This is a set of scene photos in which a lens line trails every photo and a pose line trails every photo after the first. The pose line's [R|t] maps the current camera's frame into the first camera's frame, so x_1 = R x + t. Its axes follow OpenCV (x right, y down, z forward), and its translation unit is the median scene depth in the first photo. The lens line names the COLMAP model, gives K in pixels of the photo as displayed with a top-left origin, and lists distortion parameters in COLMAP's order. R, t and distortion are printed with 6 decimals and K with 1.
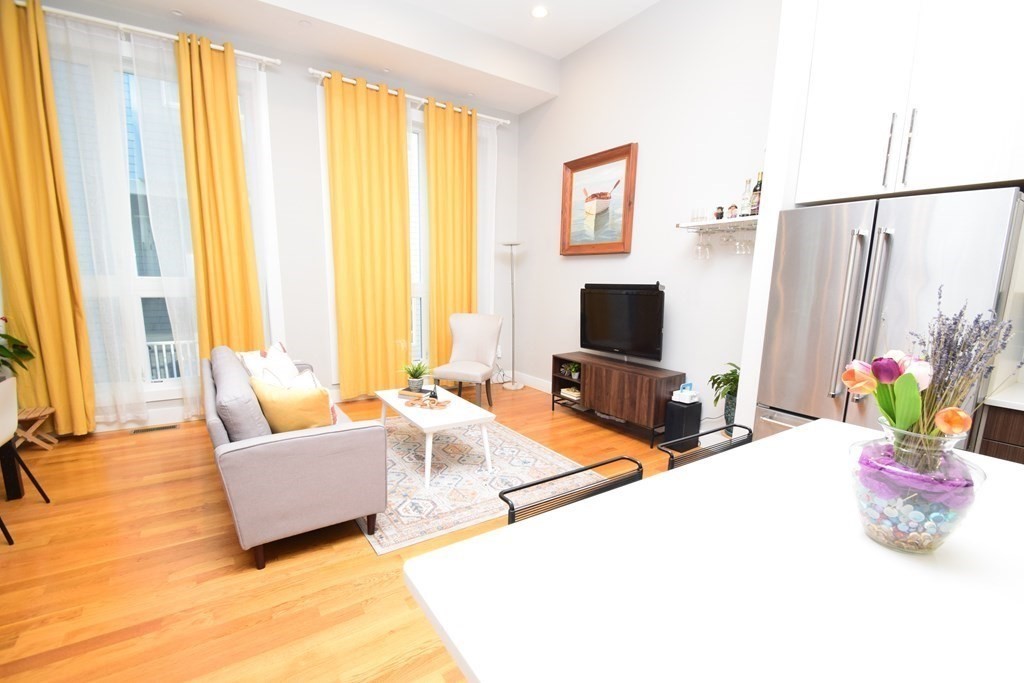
lens RADIAL K [[451.5, 0, 517.0], [0, 451.5, 368.2], [0, 0, 1]] dist [0.001520, -0.009672]
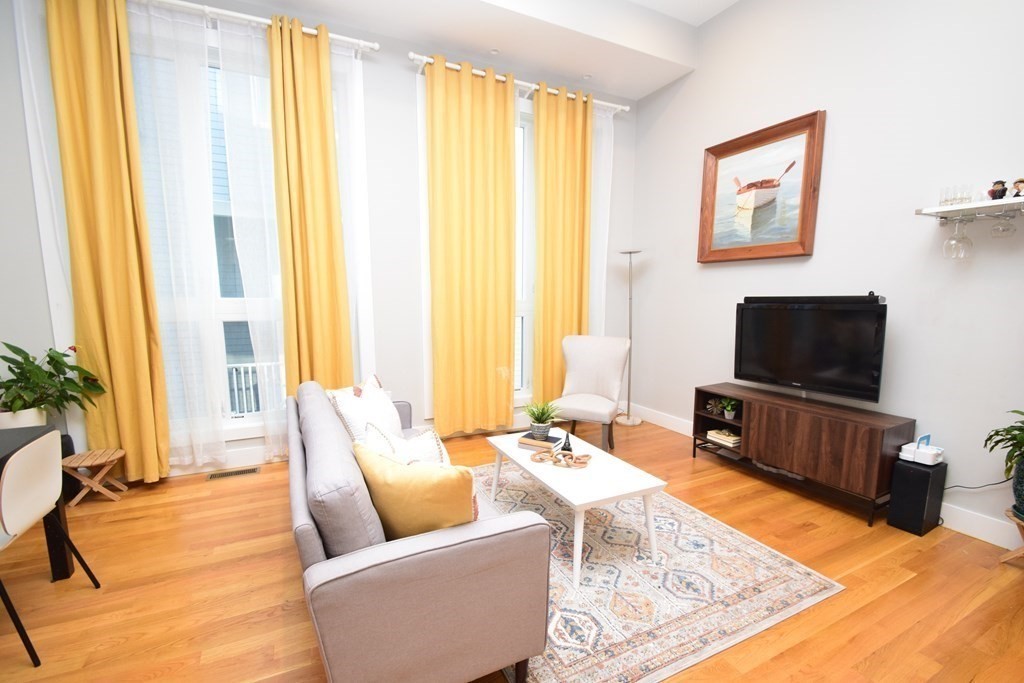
lens RADIAL K [[451.5, 0, 514.6], [0, 451.5, 366.1], [0, 0, 1]] dist [0.001520, -0.009672]
pose [[0.990595, 0.002126, -0.136807, -0.151546], [-0.007468, 0.999229, -0.038544, -0.040685], [0.136619, 0.039203, 0.989848, 0.210391]]
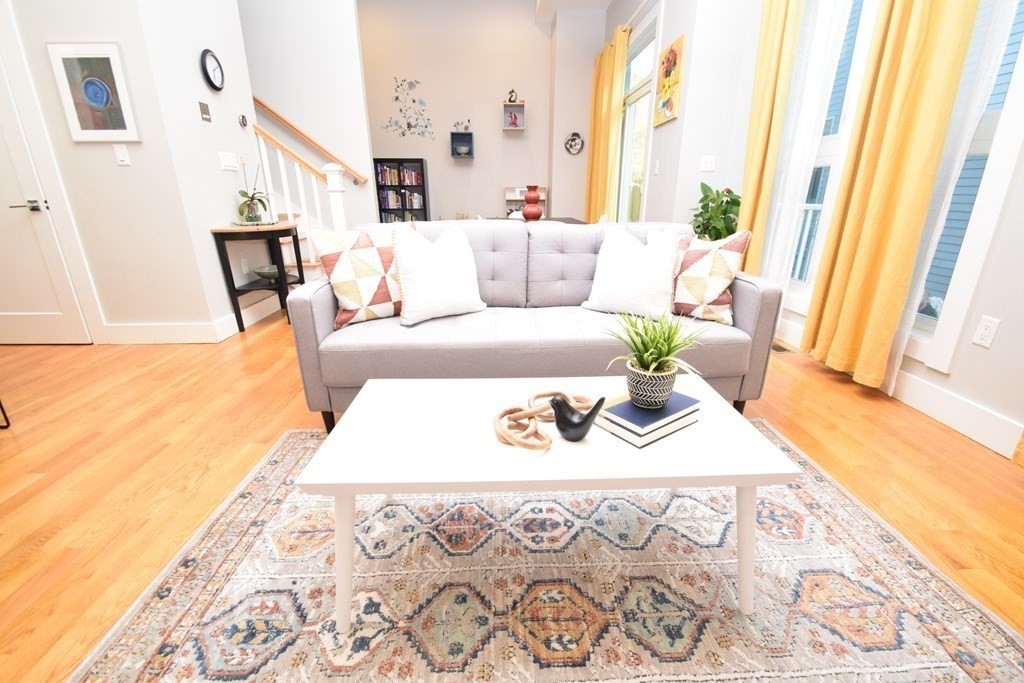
lens RADIAL K [[451.5, 0, 515.8], [0, 451.5, 358.9], [0, 0, 1]] dist [0.001520, -0.009672]
pose [[-0.534507, 0.269231, -0.801135, 0.070895], [-0.166559, 0.895760, 0.412156, -0.088492], [0.828590, 0.353736, -0.433947, 0.980819]]
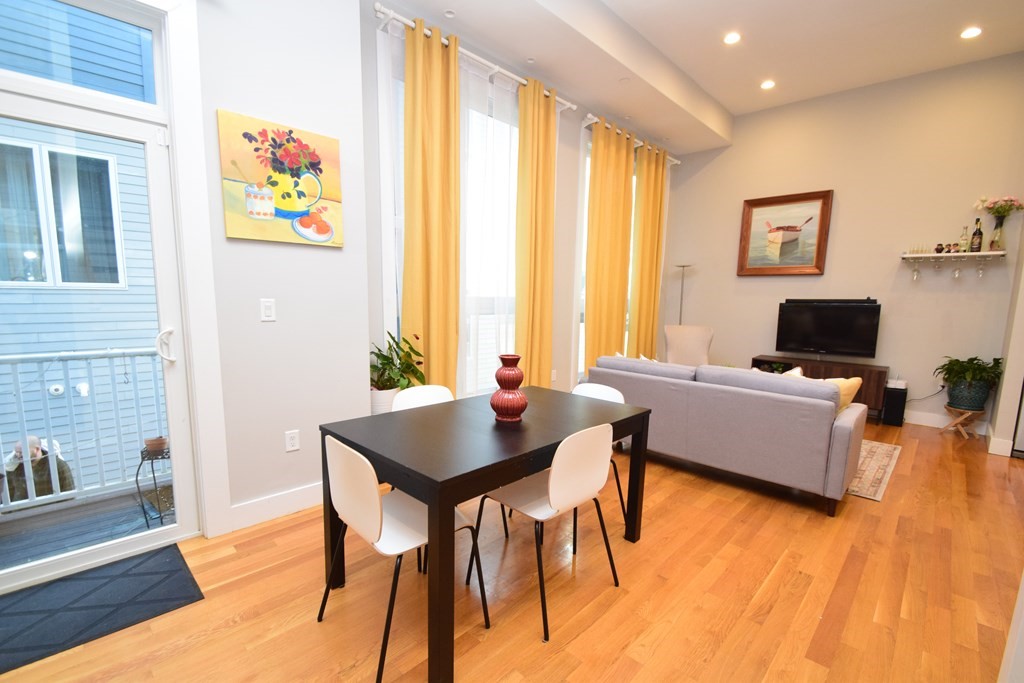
lens RADIAL K [[451.5, 0, 511.9], [0, 451.5, 366.3], [0, 0, 1]] dist [0.001520, -0.009672]
pose [[0.981274, -0.035302, 0.189353, -0.933594], [0.041440, 0.998733, -0.028551, 0.001372], [-0.188105, 0.035863, 0.981494, -0.072658]]
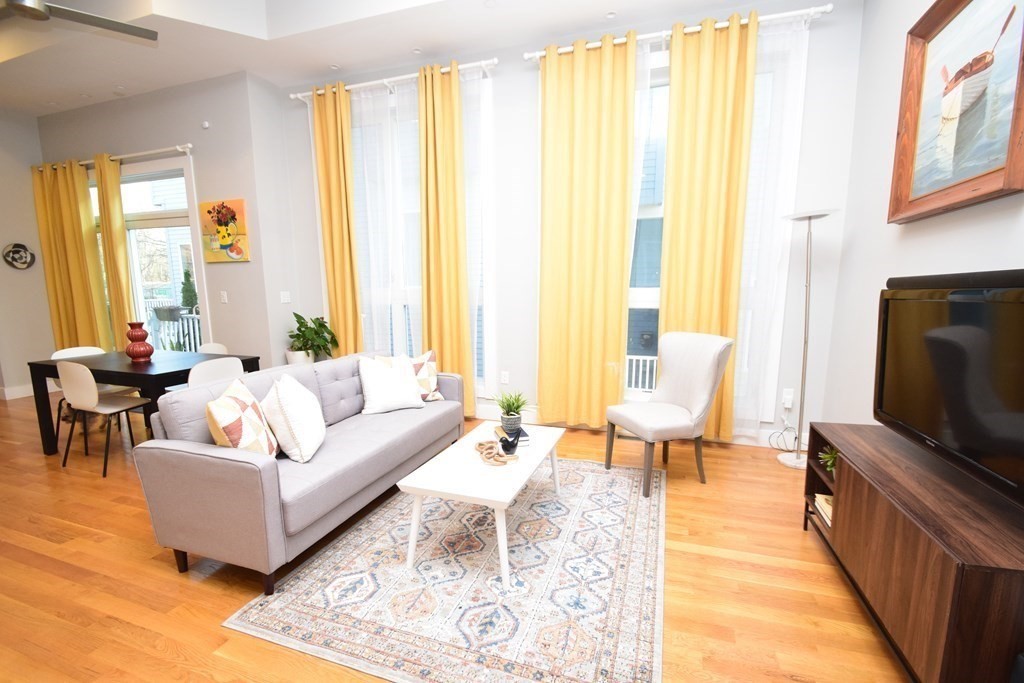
lens RADIAL K [[451.5, 0, 511.3], [0, 451.5, 363.6], [0, 0, 1]] dist [0.001520, -0.009672]
pose [[0.594338, 0.107535, -0.796994, 0.329814], [-0.136304, 0.990152, 0.031953, -0.077154], [0.792581, 0.089642, 0.603142, 0.508486]]
